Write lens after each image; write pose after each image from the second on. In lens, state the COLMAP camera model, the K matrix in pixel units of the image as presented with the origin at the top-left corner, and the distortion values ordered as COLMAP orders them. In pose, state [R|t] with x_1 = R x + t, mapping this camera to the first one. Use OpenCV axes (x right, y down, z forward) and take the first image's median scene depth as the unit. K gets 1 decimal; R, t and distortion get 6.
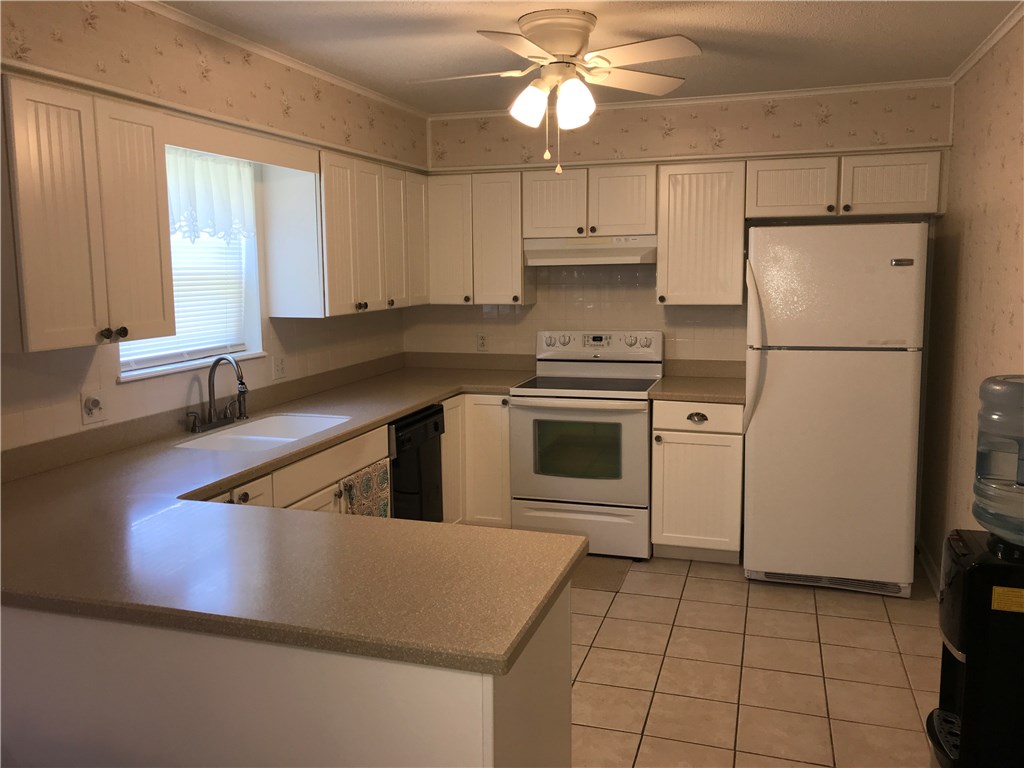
lens RADIAL K [[837.0, 0, 500.2], [0, 837.0, 373.9], [0, 0, 1]] dist [0.026656, -0.027341]
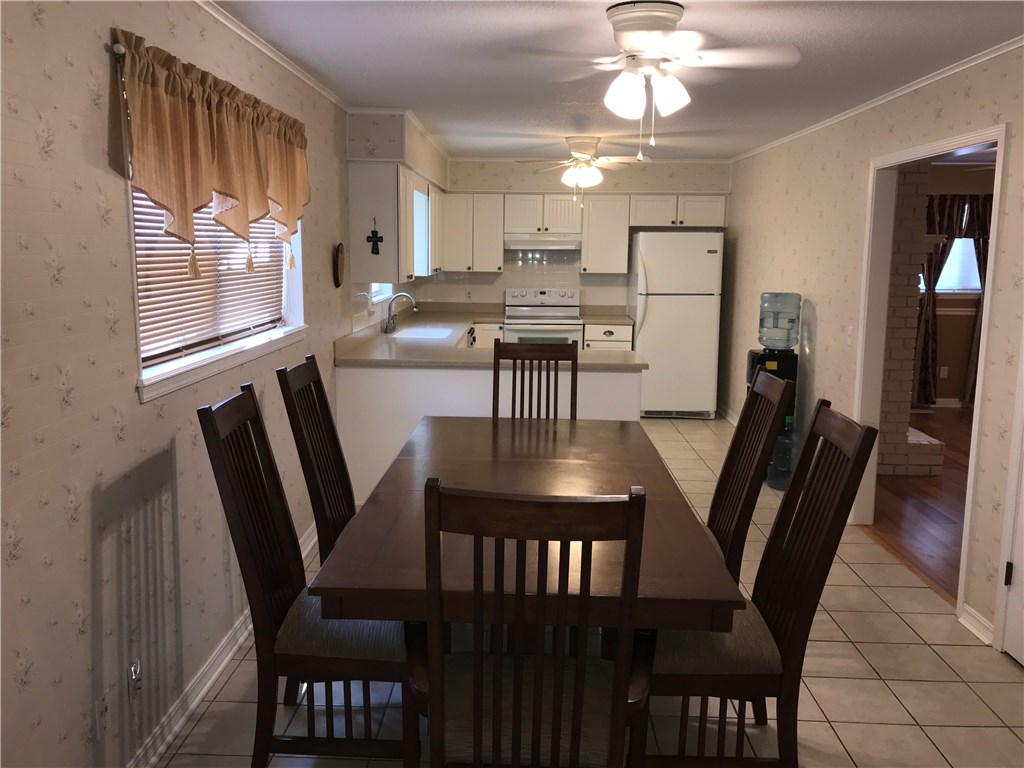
lens RADIAL K [[837.0, 0, 489.6], [0, 837.0, 386.8], [0, 0, 1]] dist [0.026656, -0.027341]
pose [[0.963033, -0.022336, 0.268455, -0.547941], [0.013308, 0.999285, 0.035401, 0.106446], [-0.269054, -0.030519, 0.962642, -0.757874]]
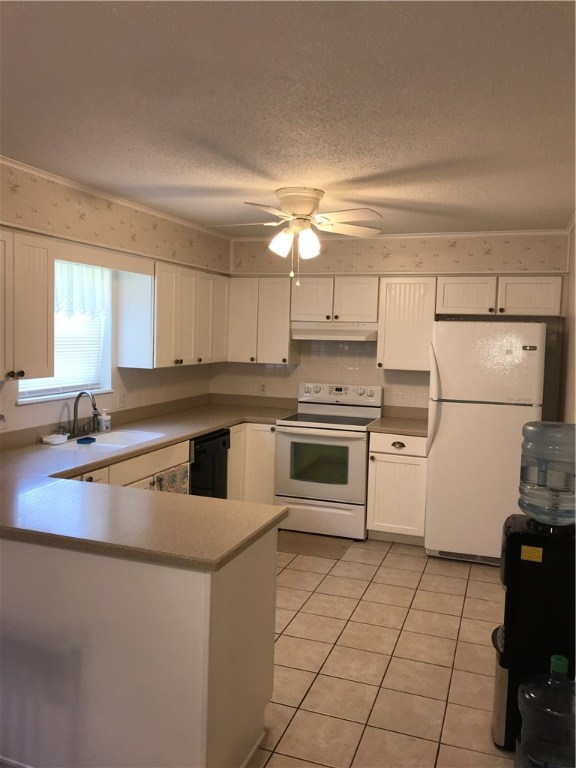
lens RADIAL K [[627.8, 0, 291.3], [0, 627.8, 379.1], [0, 0, 1]] dist [0.026656, -0.027341]
pose [[0.998997, 0.040864, -0.018312, 0.062651], [-0.041782, 0.997724, -0.052917, 0.002099], [0.016108, 0.053629, 0.998431, -0.136728]]
